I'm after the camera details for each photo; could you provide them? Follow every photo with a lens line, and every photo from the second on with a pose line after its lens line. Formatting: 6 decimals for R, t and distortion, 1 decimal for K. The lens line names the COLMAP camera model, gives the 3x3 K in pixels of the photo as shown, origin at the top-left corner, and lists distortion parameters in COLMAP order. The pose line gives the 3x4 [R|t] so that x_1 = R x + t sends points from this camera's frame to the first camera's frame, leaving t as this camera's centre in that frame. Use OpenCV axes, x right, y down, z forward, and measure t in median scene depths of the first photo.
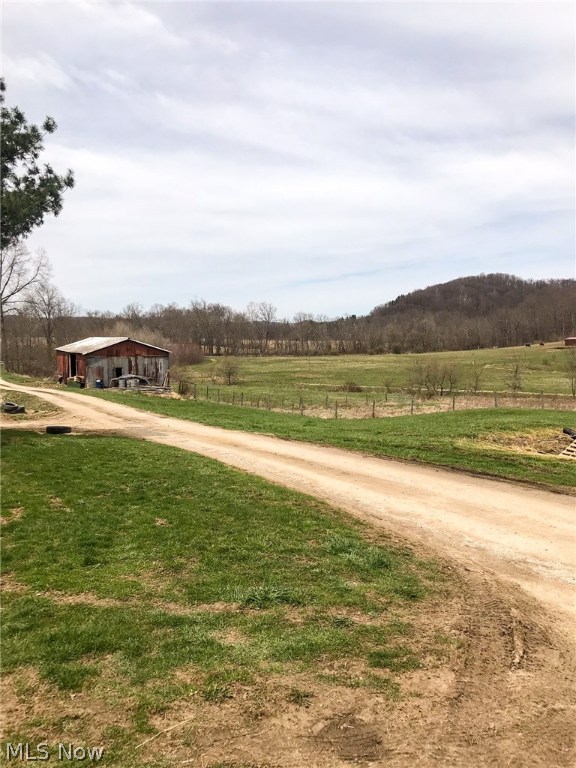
lens RADIAL K [[633.1, 0, 289.2], [0, 633.1, 382.9], [0, 0, 1]] dist [0.028845, -0.013414]
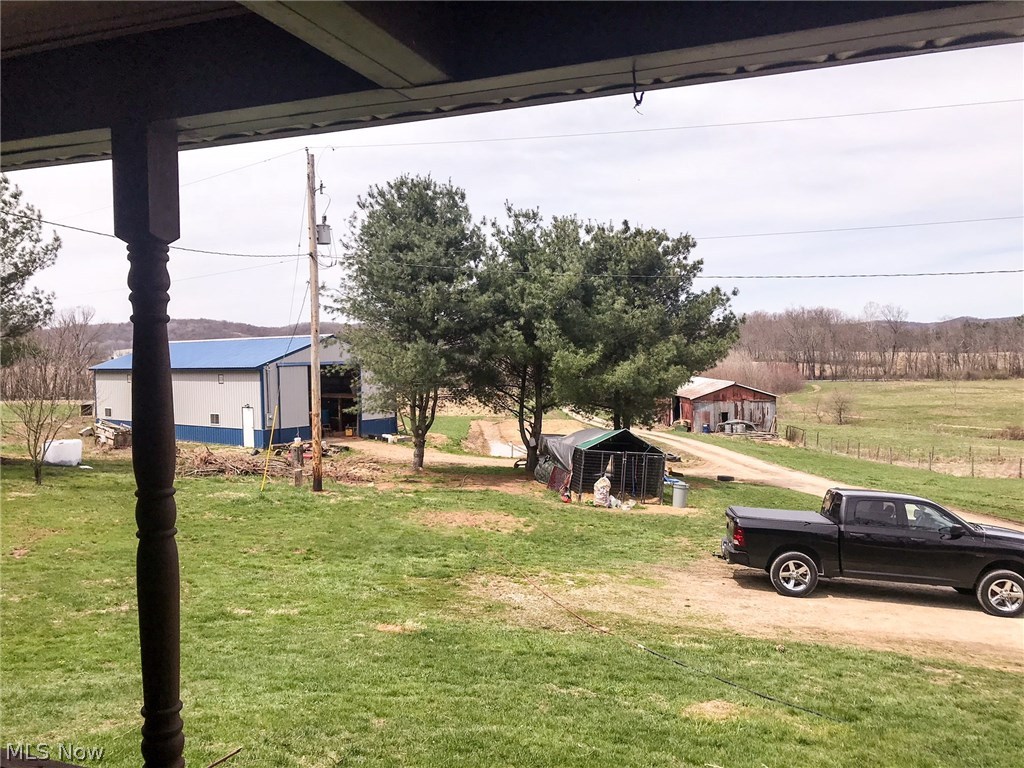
lens RADIAL K [[844.2, 0, 508.8], [0, 844.2, 376.5], [0, 0, 1]] dist [0.028845, -0.013414]
pose [[0.895102, 0.001808, -0.445858, 0.019955], [-0.017957, 0.999327, -0.031998, -0.030942], [0.445500, 0.036648, 0.894532, -0.336792]]
